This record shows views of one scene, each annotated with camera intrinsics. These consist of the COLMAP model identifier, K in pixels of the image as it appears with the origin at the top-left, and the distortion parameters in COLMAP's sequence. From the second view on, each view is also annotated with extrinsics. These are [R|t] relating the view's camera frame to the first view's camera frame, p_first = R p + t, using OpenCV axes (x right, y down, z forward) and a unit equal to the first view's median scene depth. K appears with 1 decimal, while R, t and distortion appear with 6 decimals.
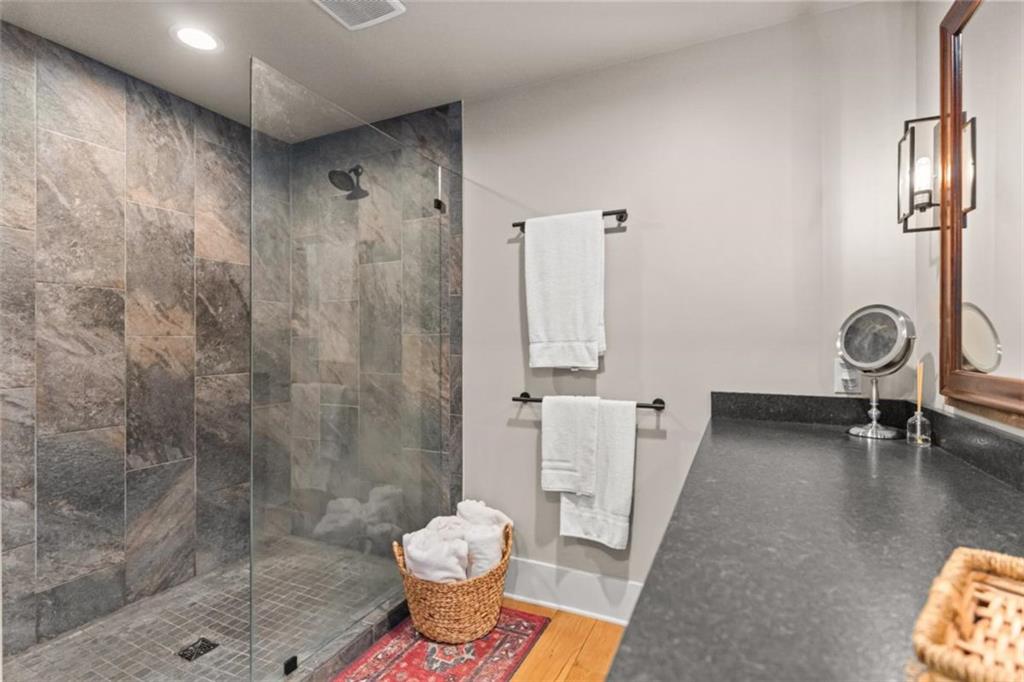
lens RADIAL K [[486.0, 0, 509.1], [0, 486.0, 338.4], [0, 0, 1]] dist [0.002614, 0.000747]
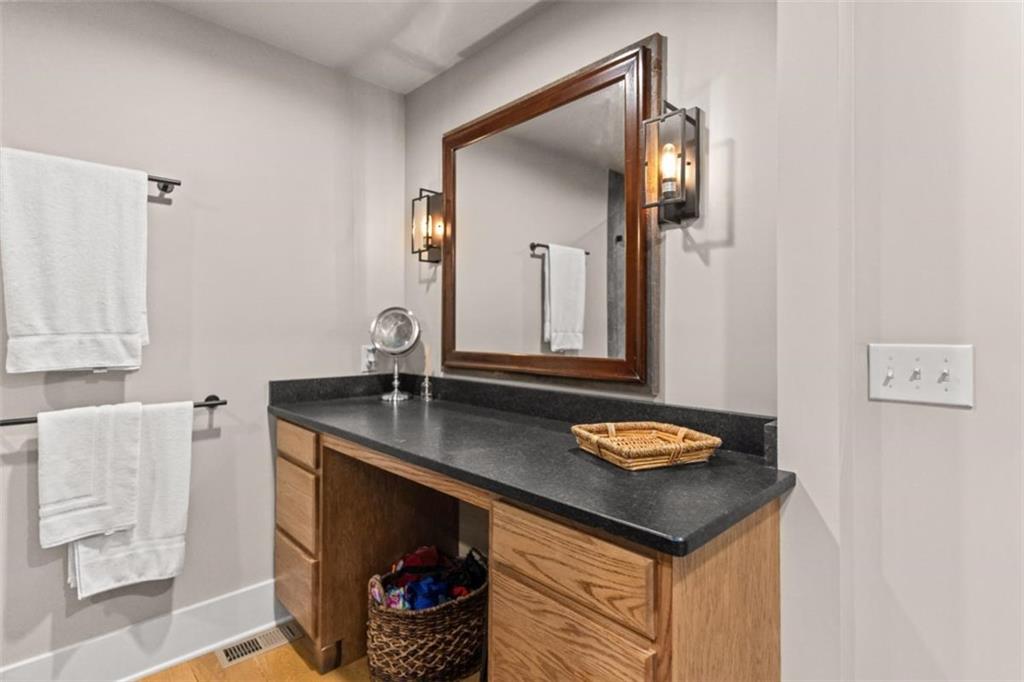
lens RADIAL K [[496.2, 0, 511.9], [0, 496.2, 327.2], [0, 0, 1]] dist [0.002265, 0.000691]
pose [[0.351226, 0.007706, 0.936259, -0.345160], [-0.005824, 0.999965, -0.006046, -0.002725], [-0.936272, -0.003329, 0.351259, 0.122388]]
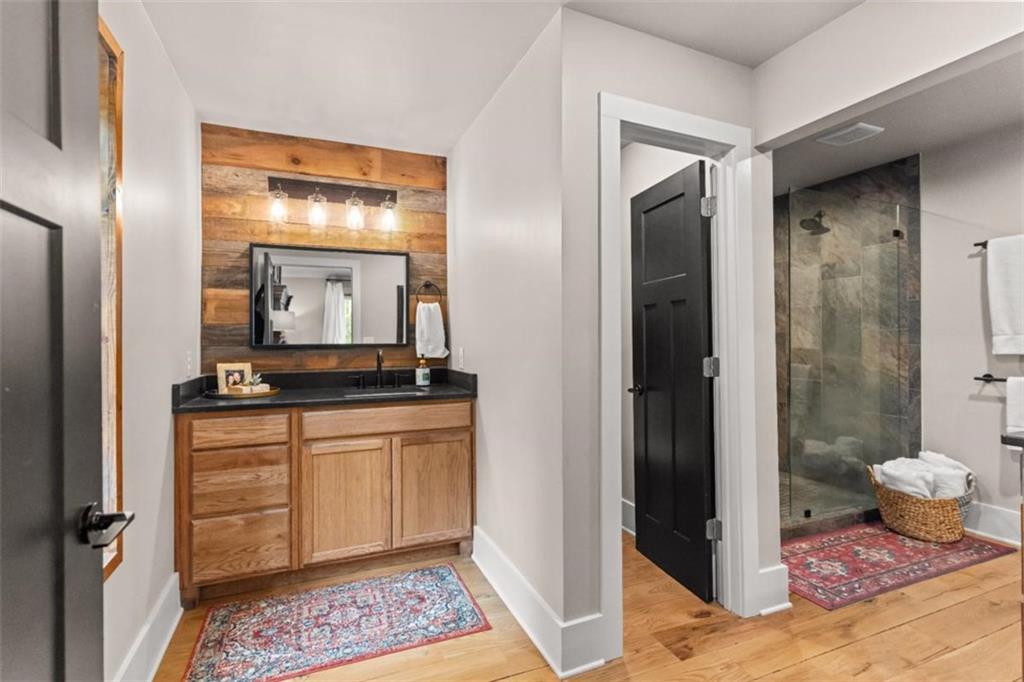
lens RADIAL K [[486.0, 0, 509.1], [0, 486.0, 338.4], [0, 0, 1]] dist [0.002614, 0.000747]
pose [[0.743210, -0.003102, -0.669052, -0.044368], [0.013118, 0.999865, 0.009937, -0.011246], [0.668930, -0.016162, 0.743150, -0.789119]]
